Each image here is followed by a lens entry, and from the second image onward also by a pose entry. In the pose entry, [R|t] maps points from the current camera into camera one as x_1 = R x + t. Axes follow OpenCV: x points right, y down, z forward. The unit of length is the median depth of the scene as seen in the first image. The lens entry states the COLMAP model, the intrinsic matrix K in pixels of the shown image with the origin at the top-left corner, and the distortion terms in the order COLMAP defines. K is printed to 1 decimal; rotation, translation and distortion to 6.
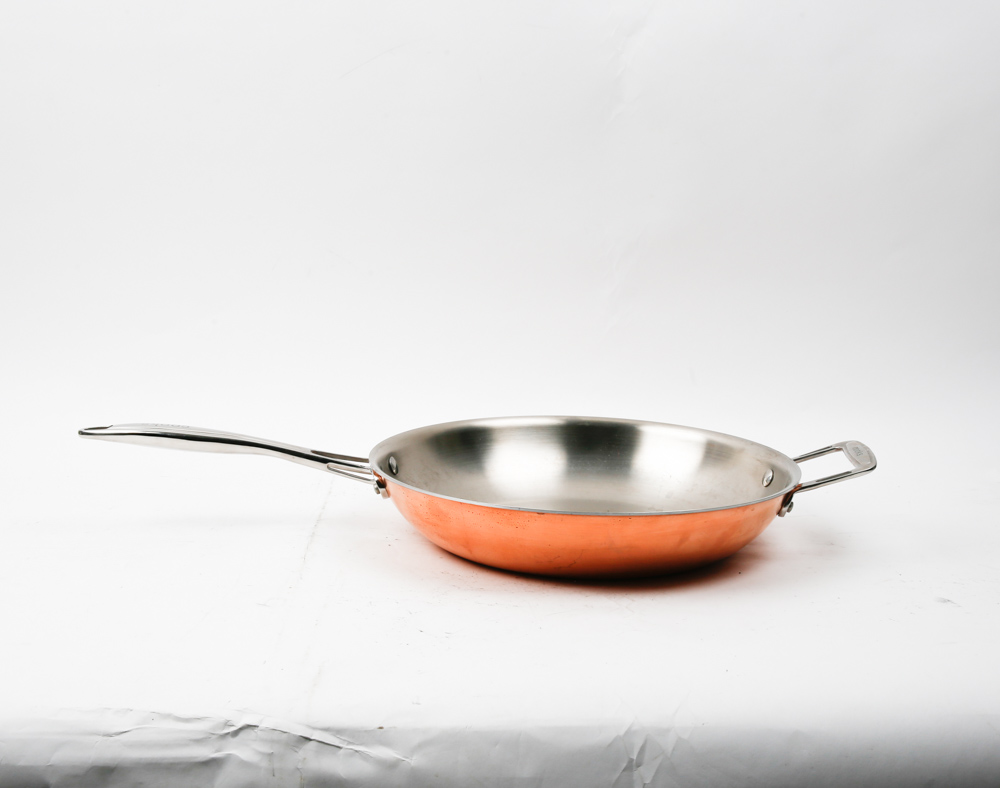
lens RADIAL K [[1378.3, 0, 500.0], [0, 1378.3, 394.0], [0, 0, 1]] dist [-0.325032, 0.677622]
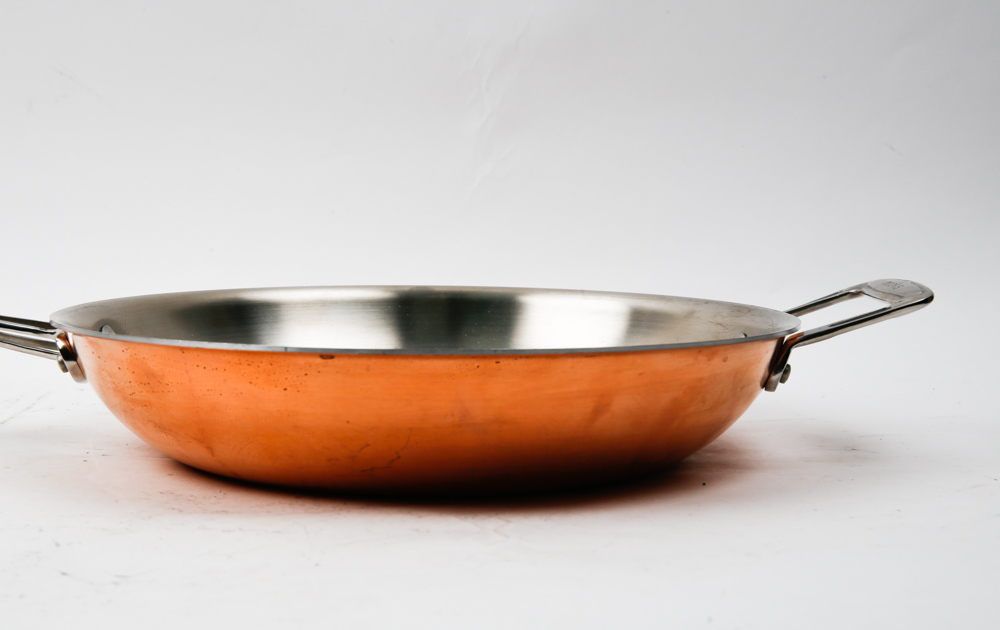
lens RADIAL K [[1618.7, 0, 500.0], [0, 1618.7, 315.0], [0, 0, 1]] dist [-0.048346, -0.105699]
pose [[0.996876, -0.020366, 0.076310, 0.045893], [0.024245, 0.998442, -0.050266, 0.097906], [-0.075168, 0.051960, 0.995816, 0.357326]]
